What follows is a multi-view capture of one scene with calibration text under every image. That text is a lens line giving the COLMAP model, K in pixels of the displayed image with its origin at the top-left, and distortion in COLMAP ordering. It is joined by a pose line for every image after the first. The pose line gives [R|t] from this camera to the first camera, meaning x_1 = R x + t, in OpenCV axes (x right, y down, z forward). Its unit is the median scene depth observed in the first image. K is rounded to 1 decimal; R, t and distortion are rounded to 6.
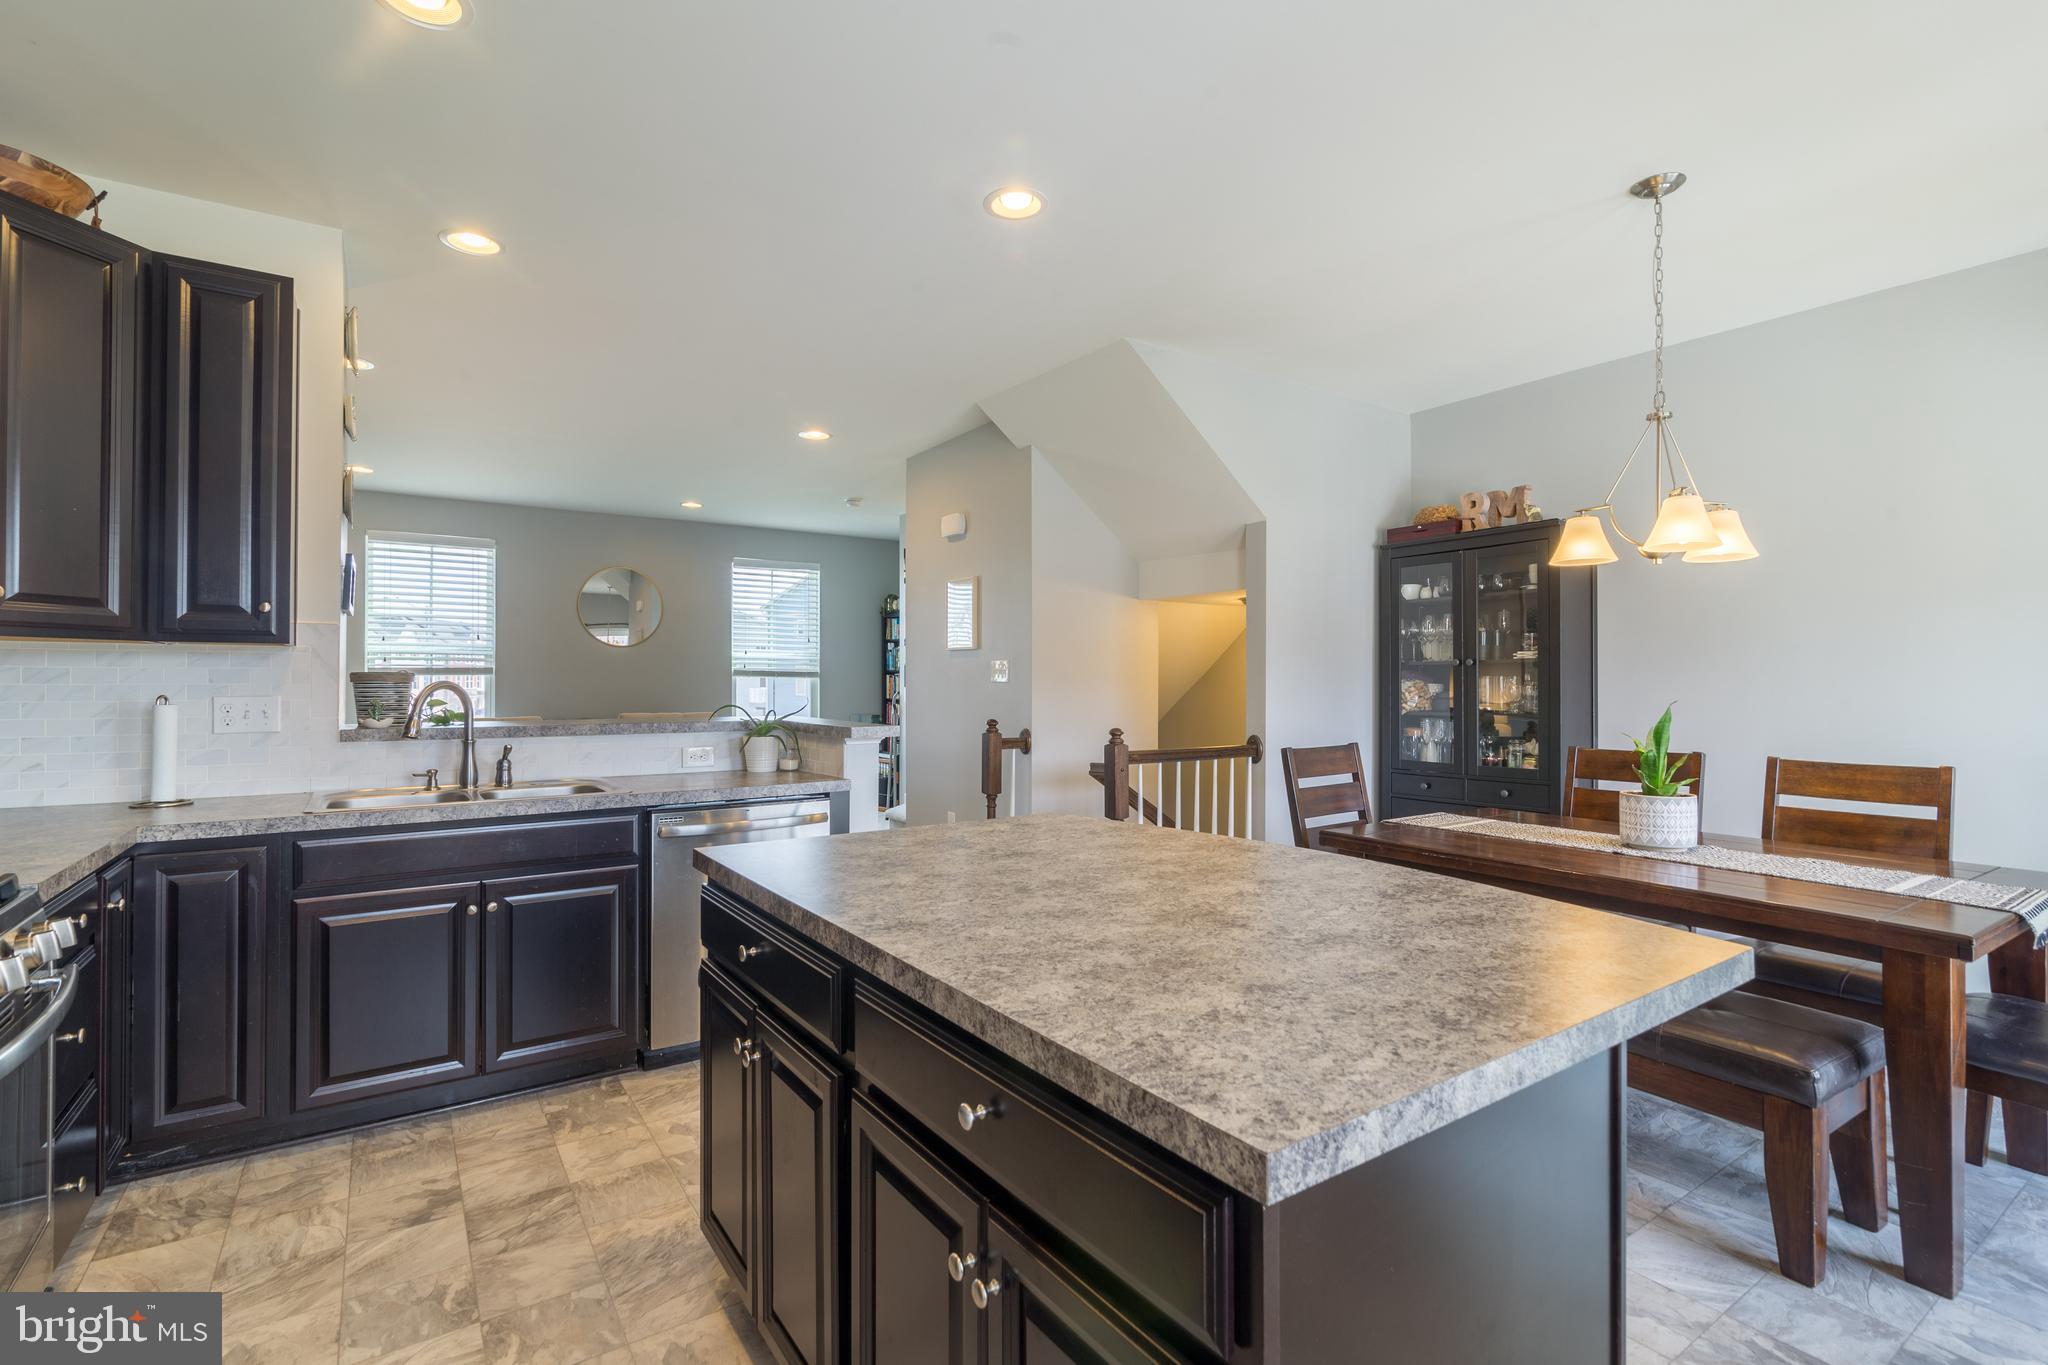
lens RADIAL K [[942.6, 0, 1027.4], [0, 942.6, 685.0], [0, 0, 1]] dist [-0.005200, 0.002331]
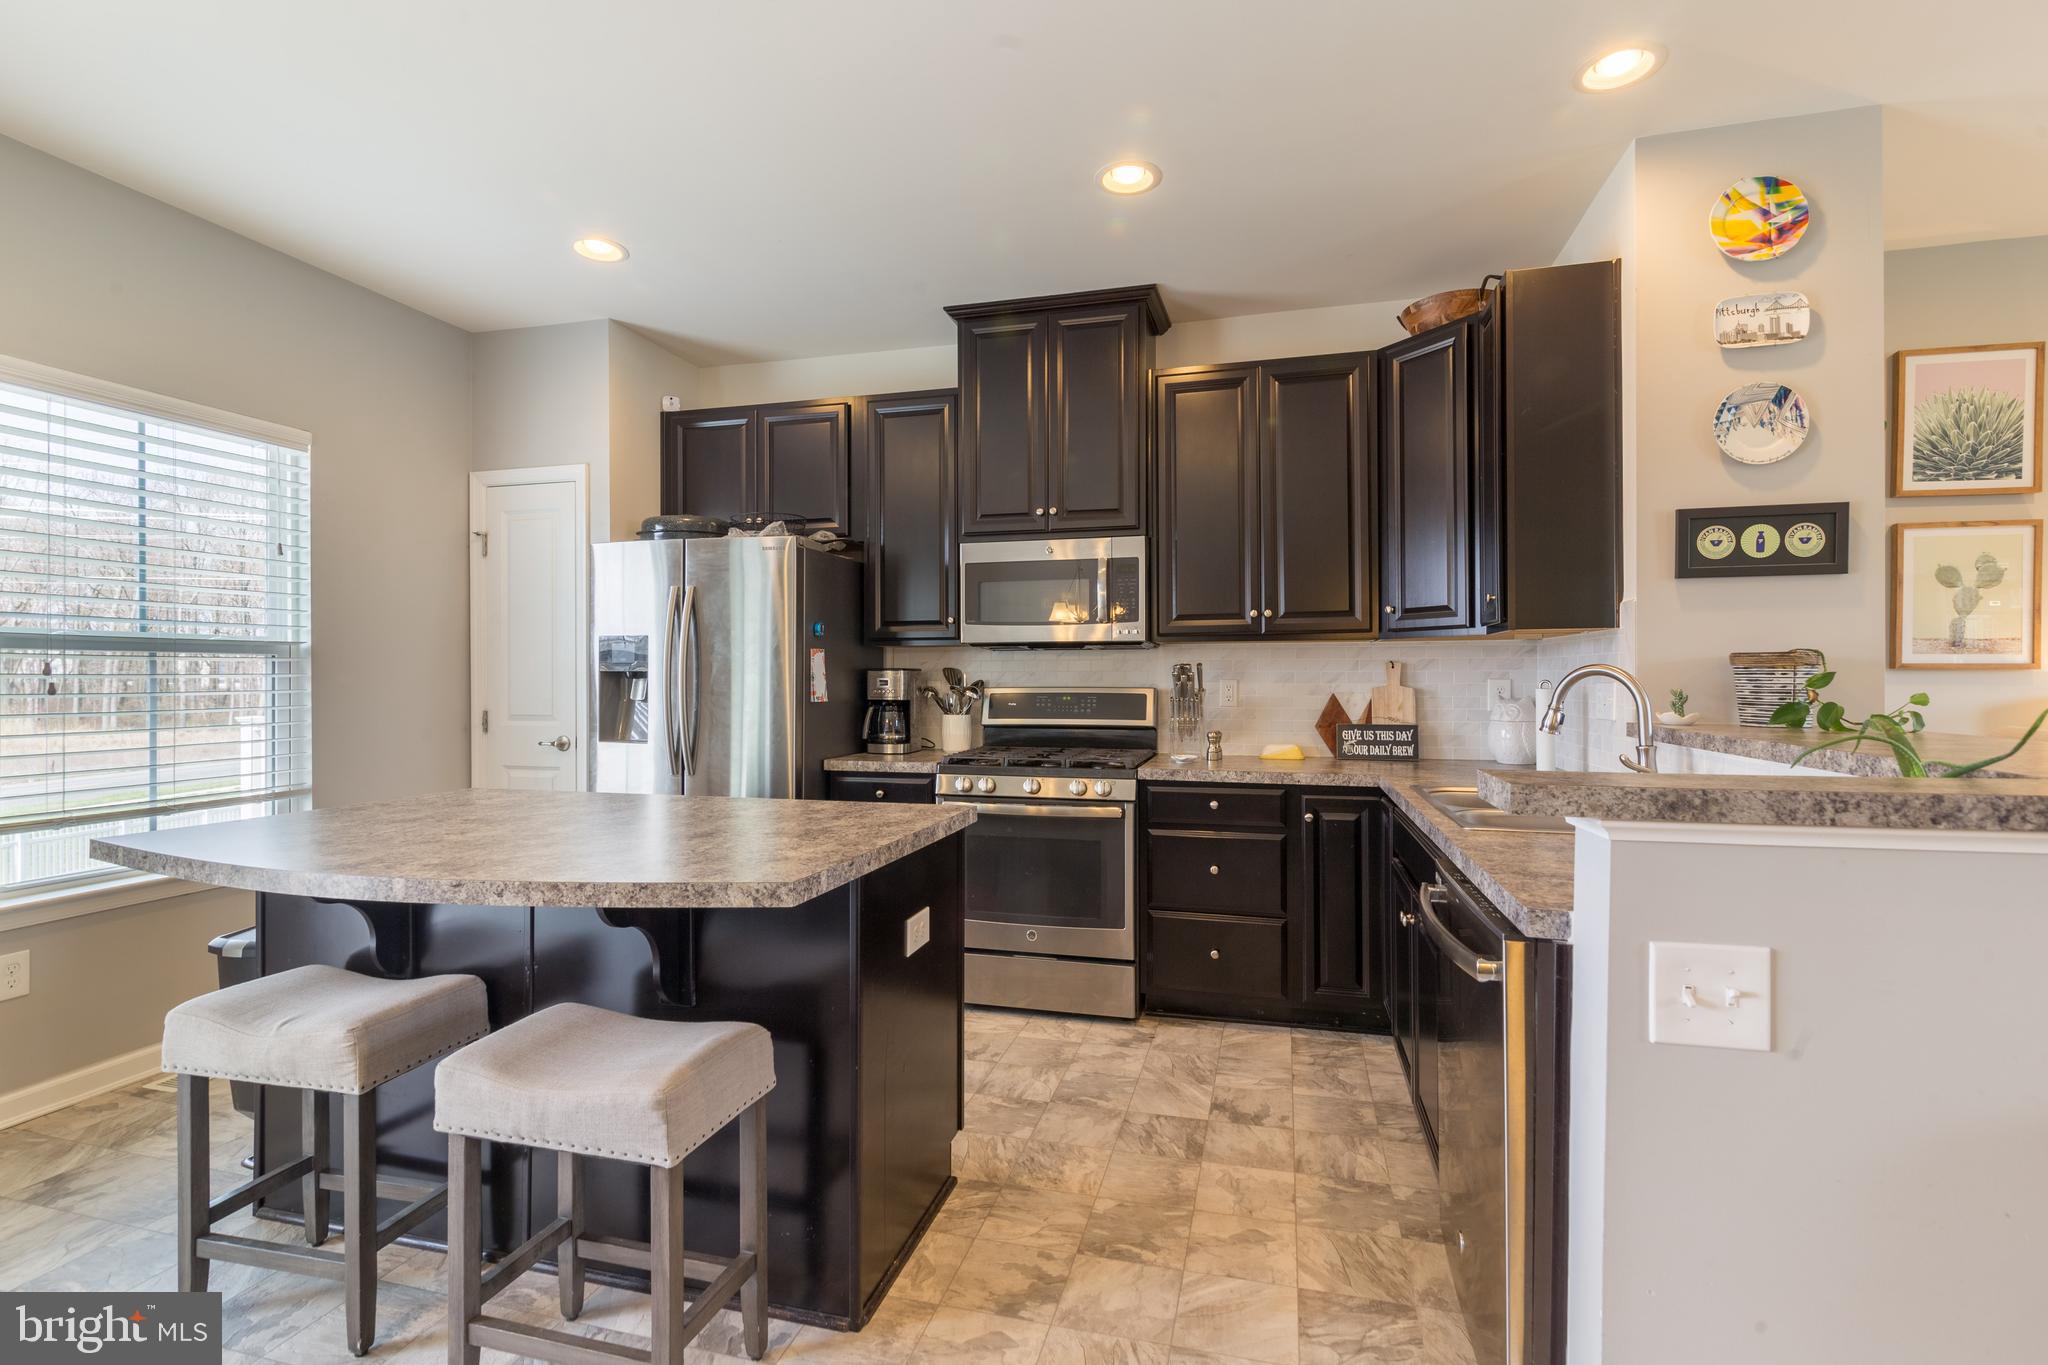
lens RADIAL K [[942.6, 0, 1017.3], [0, 942.6, 677.2], [0, 0, 1]] dist [-0.005200, 0.002331]
pose [[-0.765784, 0.002490, -0.643093, 0.300109], [-0.000975, 0.999987, 0.005032, 0.003190], [0.643098, 0.004481, -0.765771, 1.555487]]
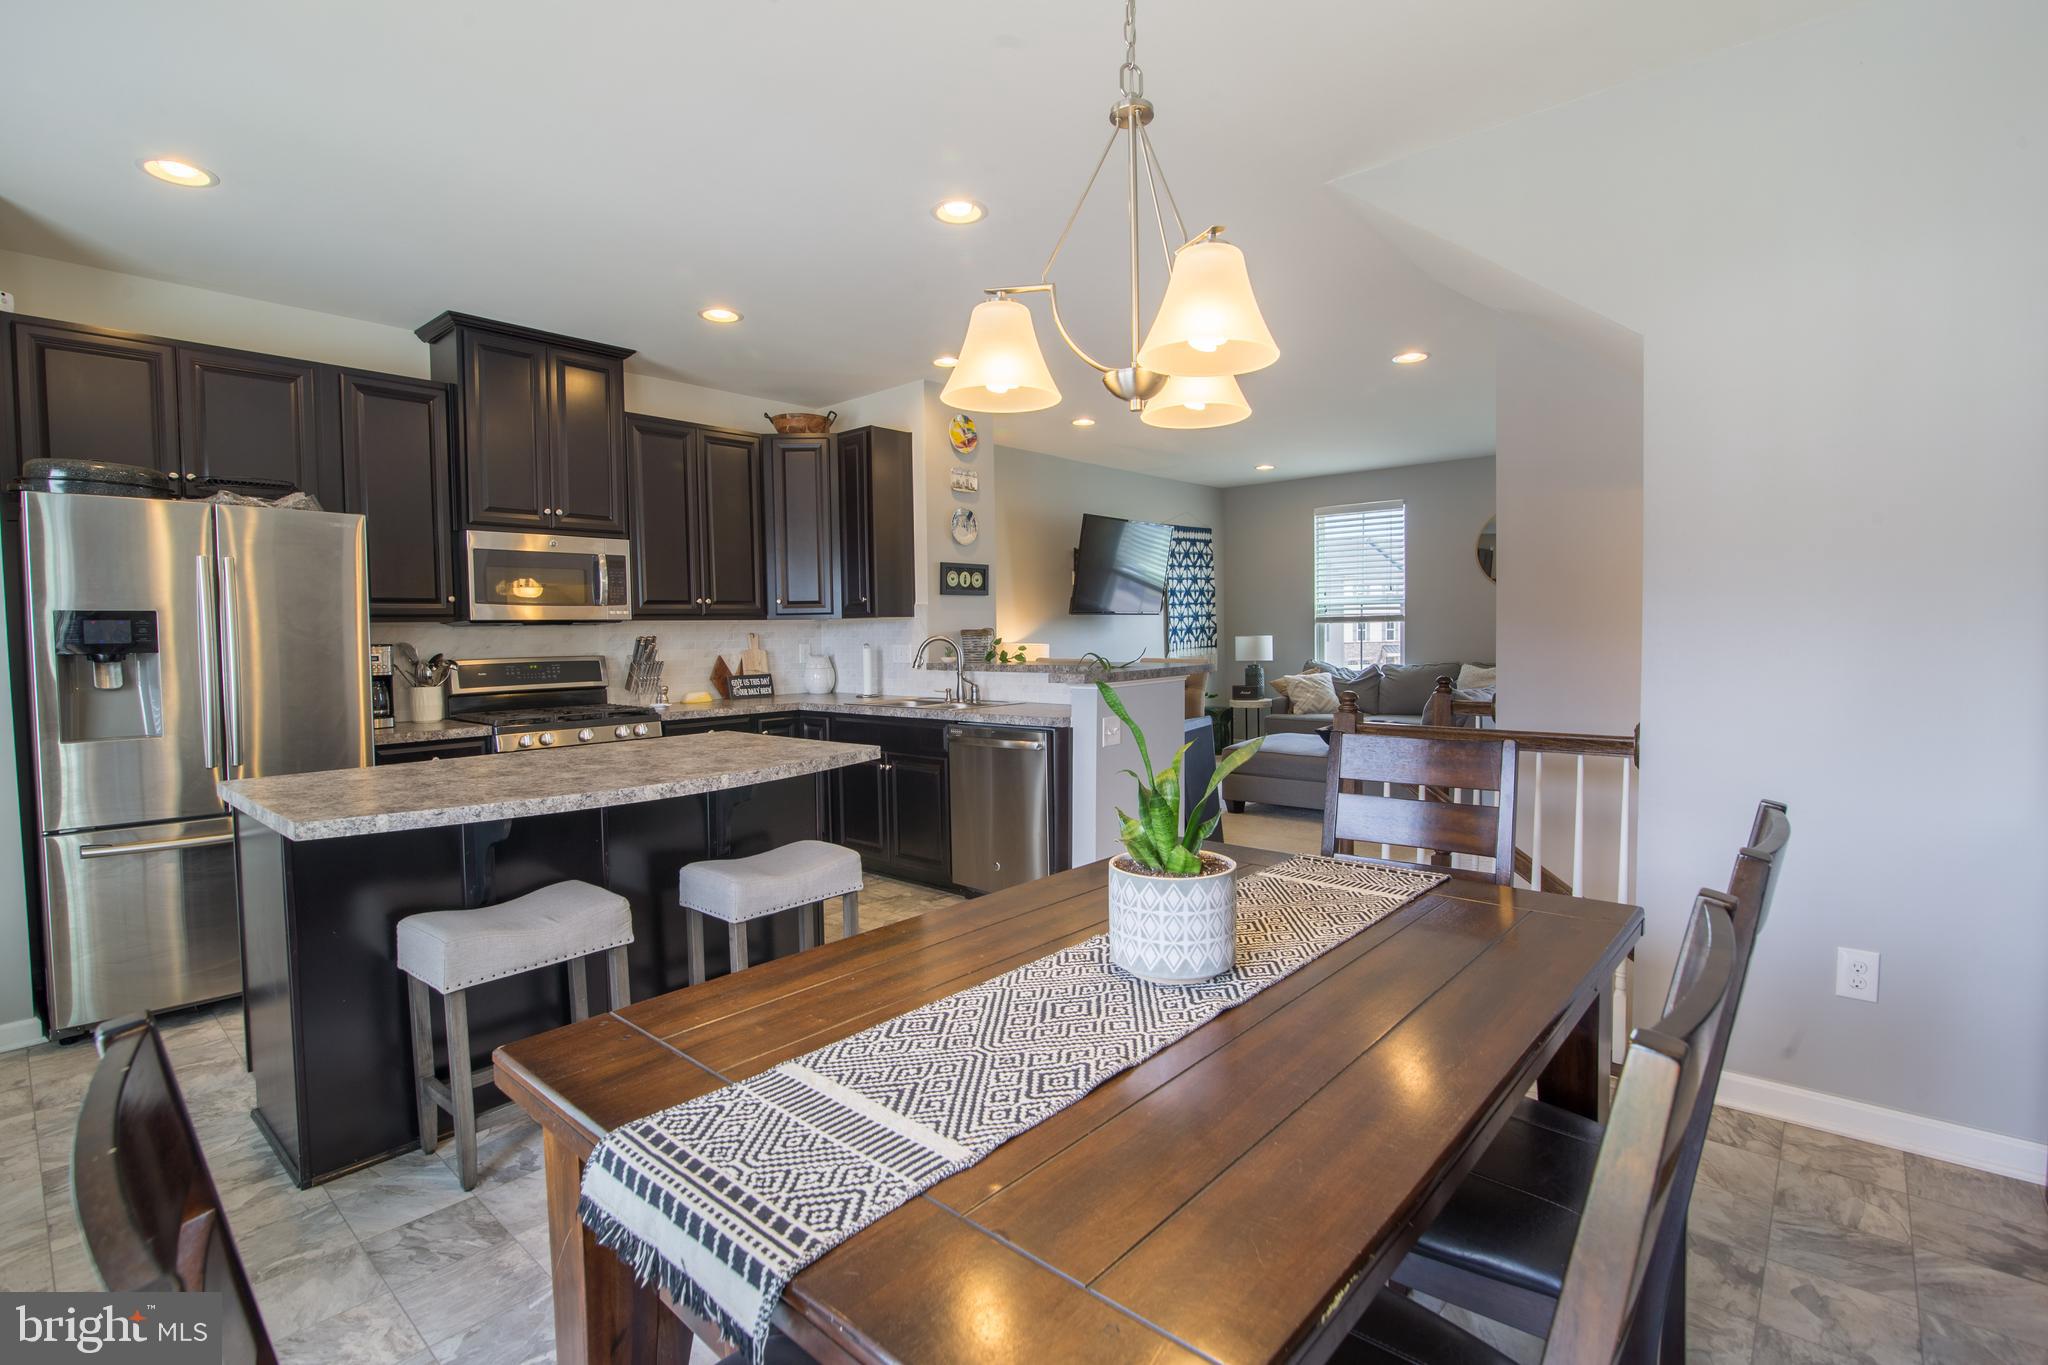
lens RADIAL K [[942.6, 0, 1025.9], [0, 942.6, 668.7], [0, 0, 1]] dist [-0.005200, 0.002331]
pose [[0.243326, 0.035653, -0.969289, 1.254837], [0.011346, 0.999151, 0.039600, -0.012318], [0.969878, -0.020633, 0.242715, 0.895626]]
